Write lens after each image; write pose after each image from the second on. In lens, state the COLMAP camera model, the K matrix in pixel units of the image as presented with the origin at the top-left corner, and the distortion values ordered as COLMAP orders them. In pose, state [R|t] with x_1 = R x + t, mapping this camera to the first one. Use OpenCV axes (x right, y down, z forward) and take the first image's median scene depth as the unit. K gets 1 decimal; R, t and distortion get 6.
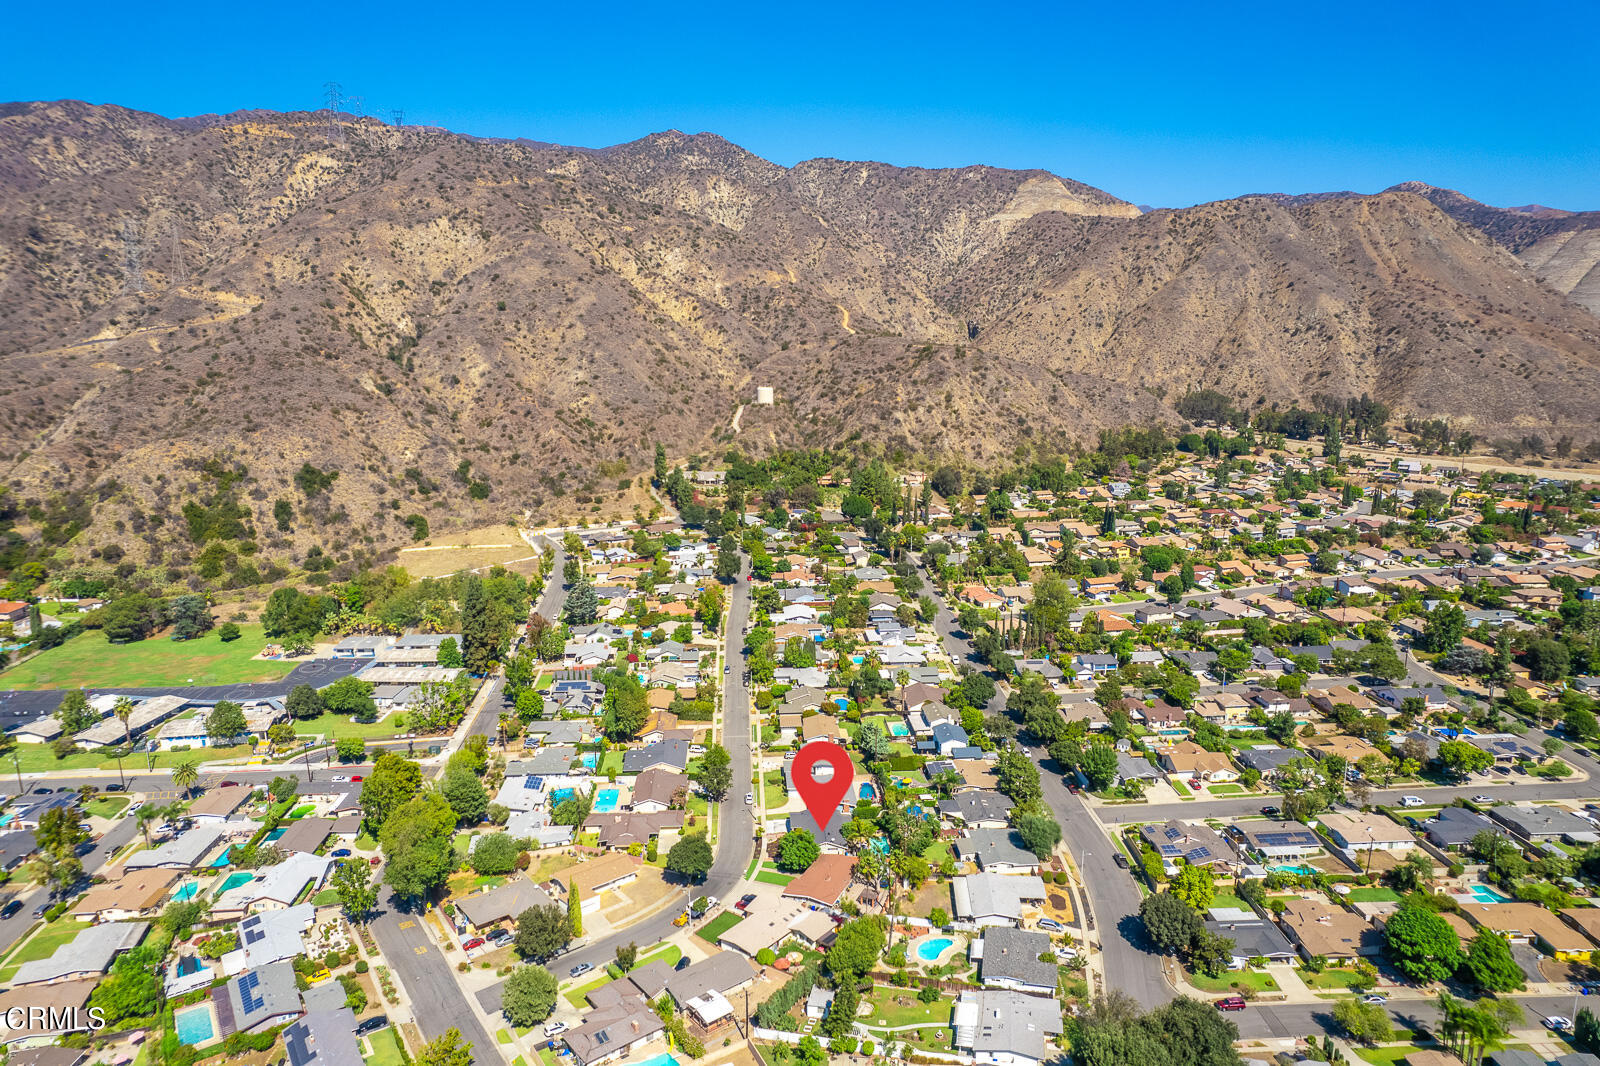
lens RADIAL K [[1026.6, 0, 793.6], [0, 1026.6, 533.9], [0, 0, 1]] dist [-0.089695, 0.083155]
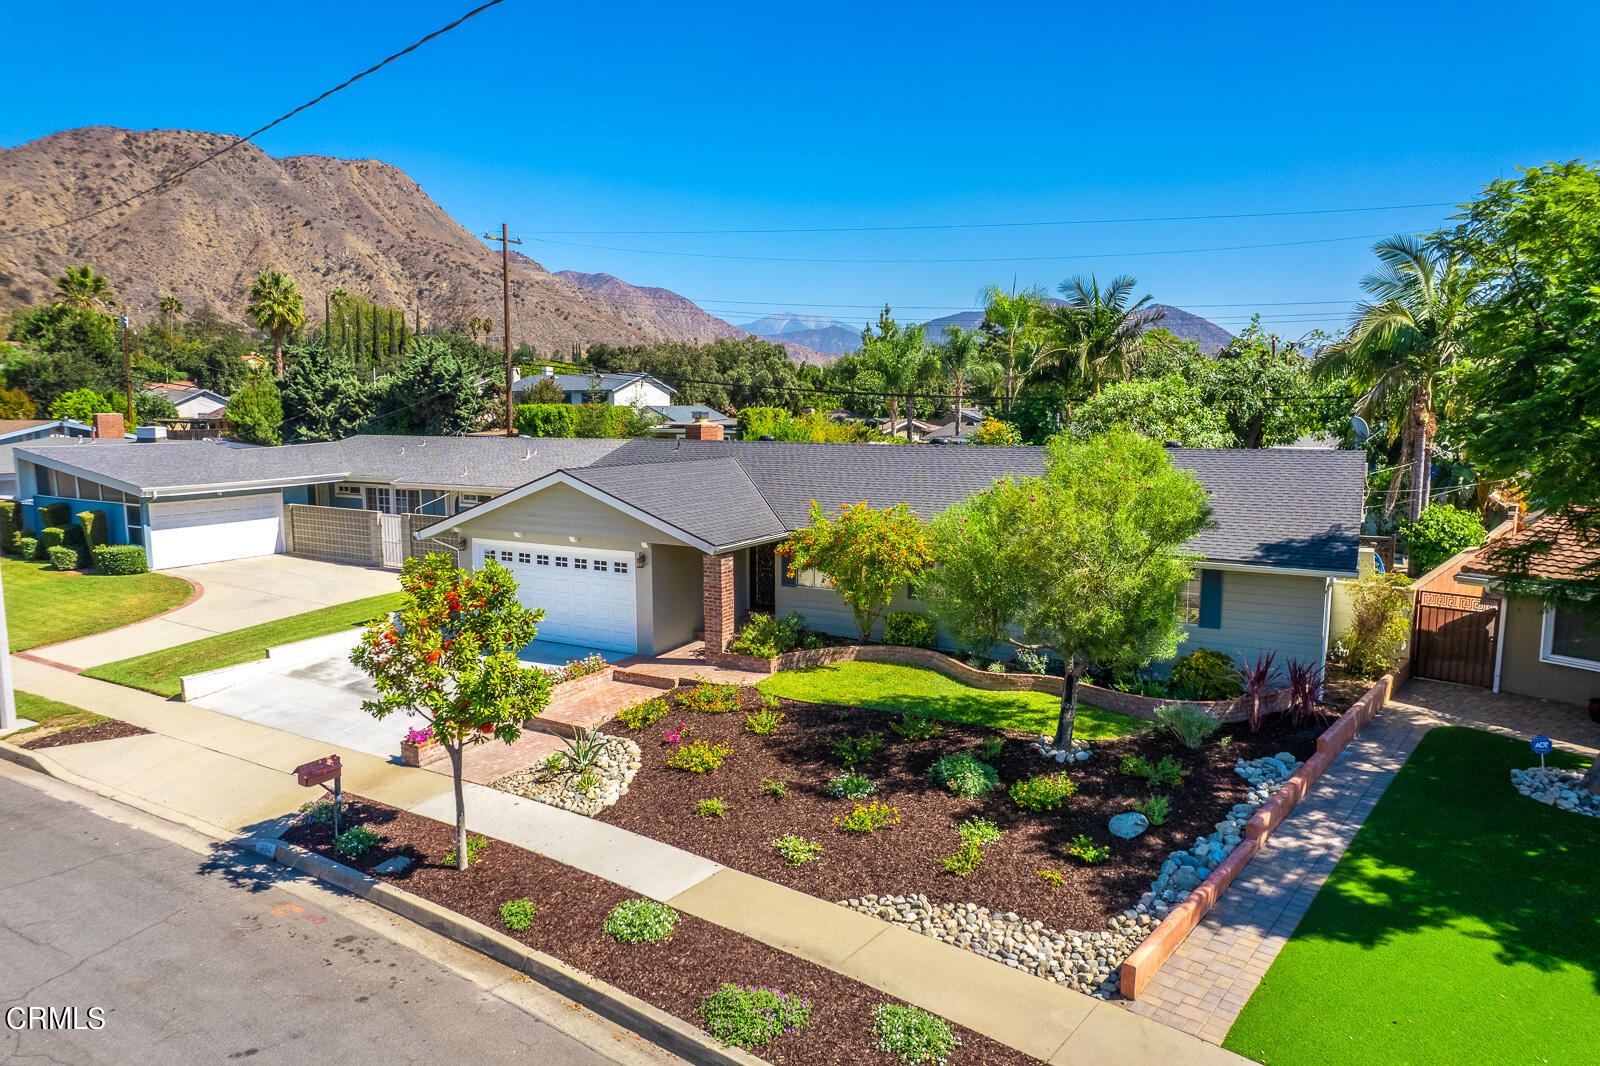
lens RADIAL K [[1026.6, 0, 793.6], [0, 1026.6, 533.9], [0, 0, 1]] dist [-0.089695, 0.083155]
pose [[0.545593, -0.098723, 0.832215, -0.015284], [0.159877, 0.987061, 0.012277, 0.067468], [-0.822659, 0.126354, 0.554317, 0.223302]]
